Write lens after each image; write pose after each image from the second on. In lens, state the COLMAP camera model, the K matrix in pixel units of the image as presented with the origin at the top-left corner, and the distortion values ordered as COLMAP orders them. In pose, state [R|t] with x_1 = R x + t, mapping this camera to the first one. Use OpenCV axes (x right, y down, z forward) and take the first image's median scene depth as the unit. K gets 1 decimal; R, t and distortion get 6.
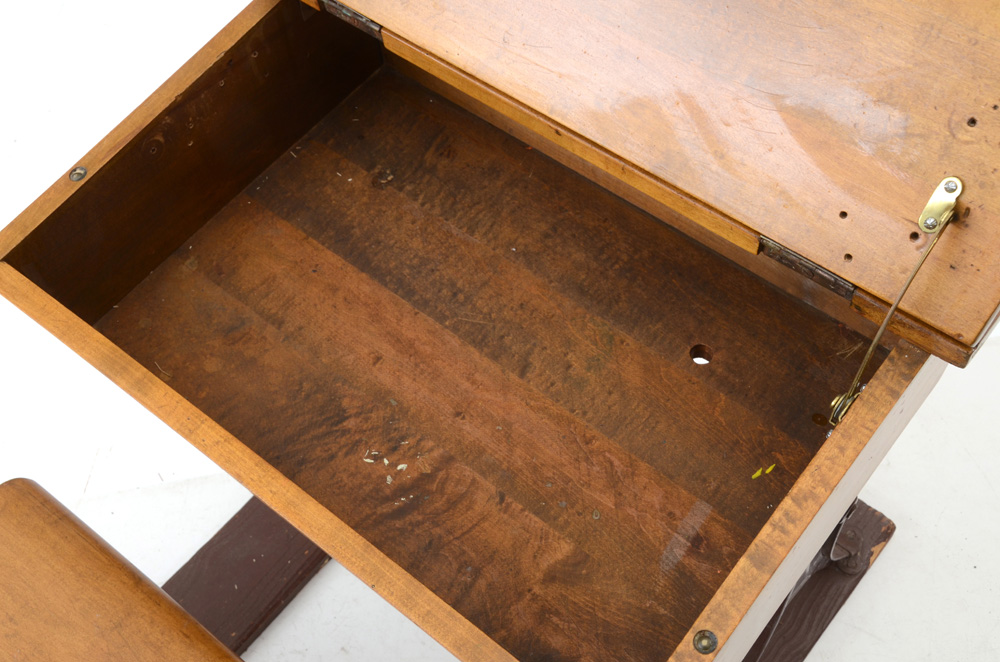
lens RADIAL K [[1160.6, 0, 488.3], [0, 1160.6, 339.5], [0, 0, 1]] dist [0.042860, 0.000000]
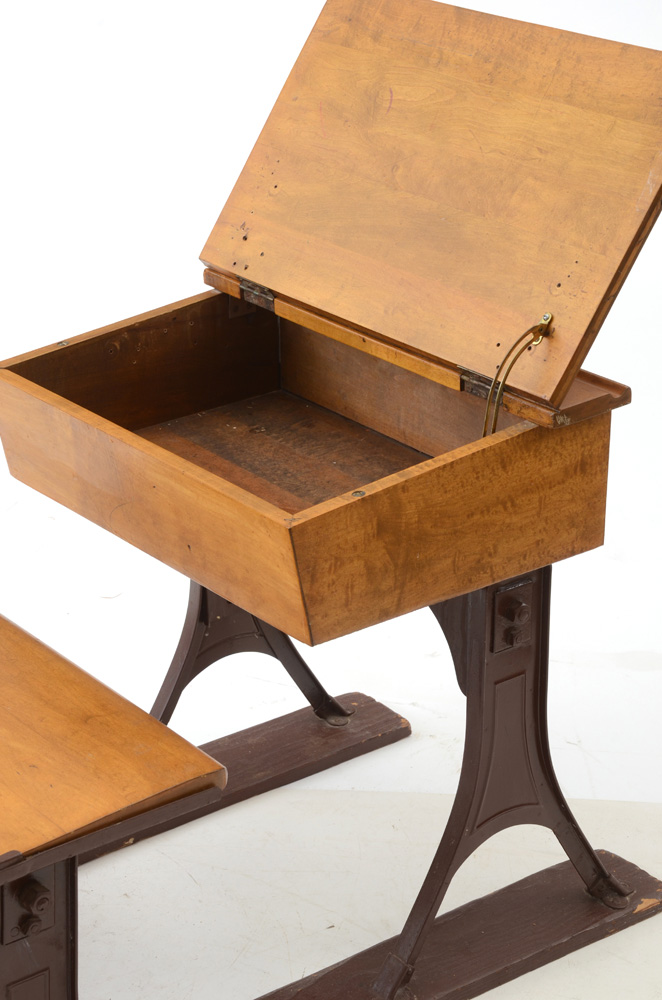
lens RADIAL K [[2229.3, 0, 315.7], [0, 2229.3, 517.5], [0, 0, 1]] dist [0.465901, 0.000000]
pose [[0.972667, 0.145143, -0.181255, 0.504657], [-0.220418, 0.822656, -0.524074, 1.413669], [0.073045, 0.549701, 0.832162, -1.223092]]
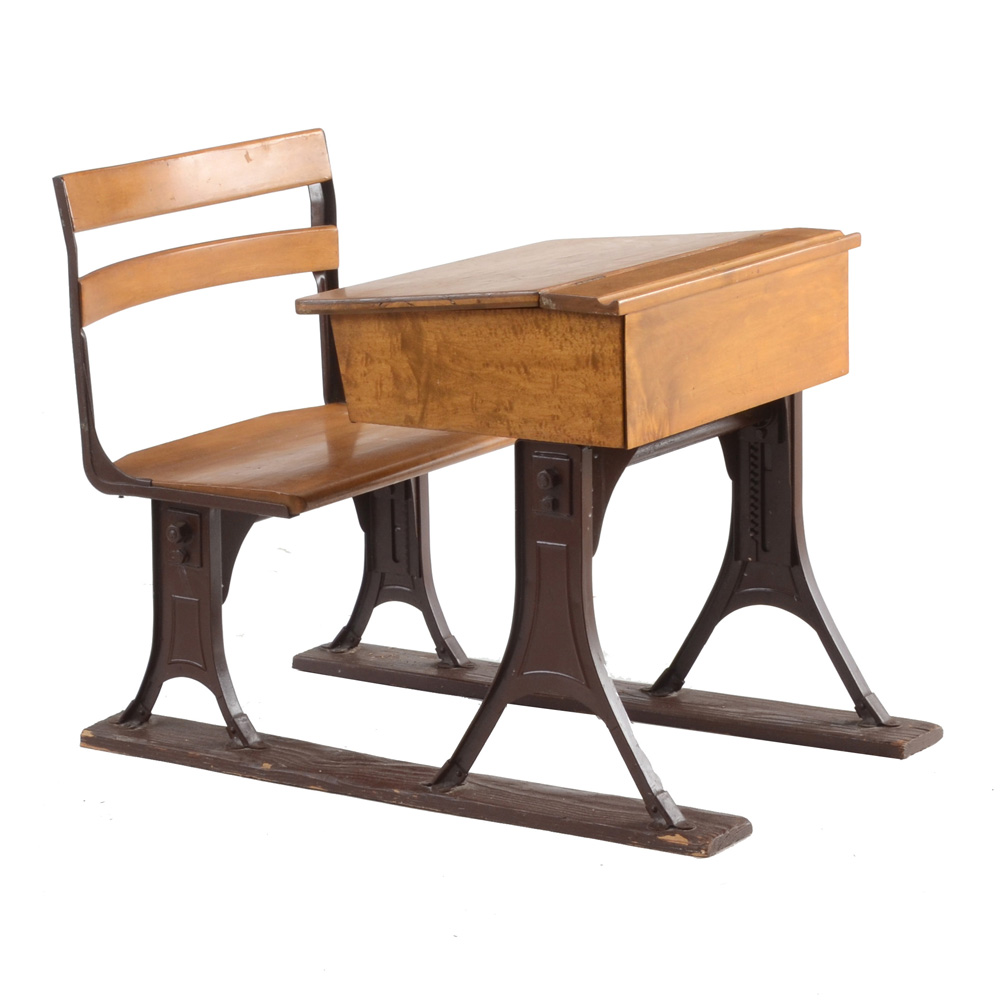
lens RADIAL K [[3733.9, 0, 506.1], [0, 3733.9, 508.6], [0, 0, 1]] dist [0.205559, 0.000000]
pose [[0.134483, 0.266399, -0.954435, 4.871060], [-0.823441, 0.565852, 0.041914, -0.002077], [0.551235, 0.780284, 0.295462, -0.475244]]
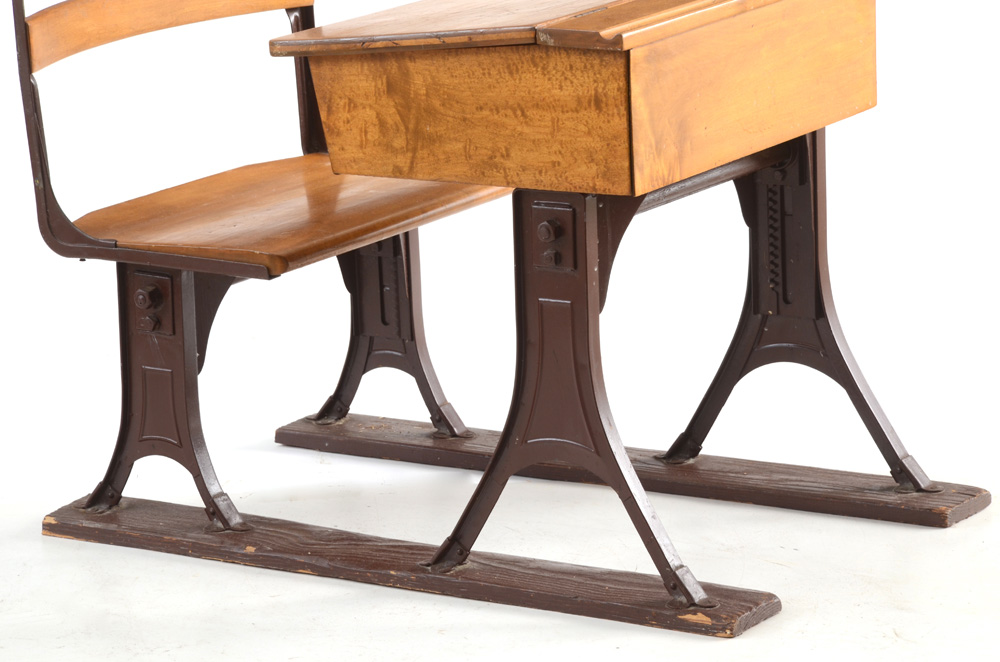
lens RADIAL K [[4110.0, 0, 494.0], [0, 4110.0, 330.7], [0, 0, 1]] dist [1.451214, 0.000000]
pose [[0.140480, 0.278465, -0.950117, 4.958755], [-0.810212, 0.583885, 0.051333, 0.004774], [0.569053, 0.762585, 0.307640, -0.509144]]
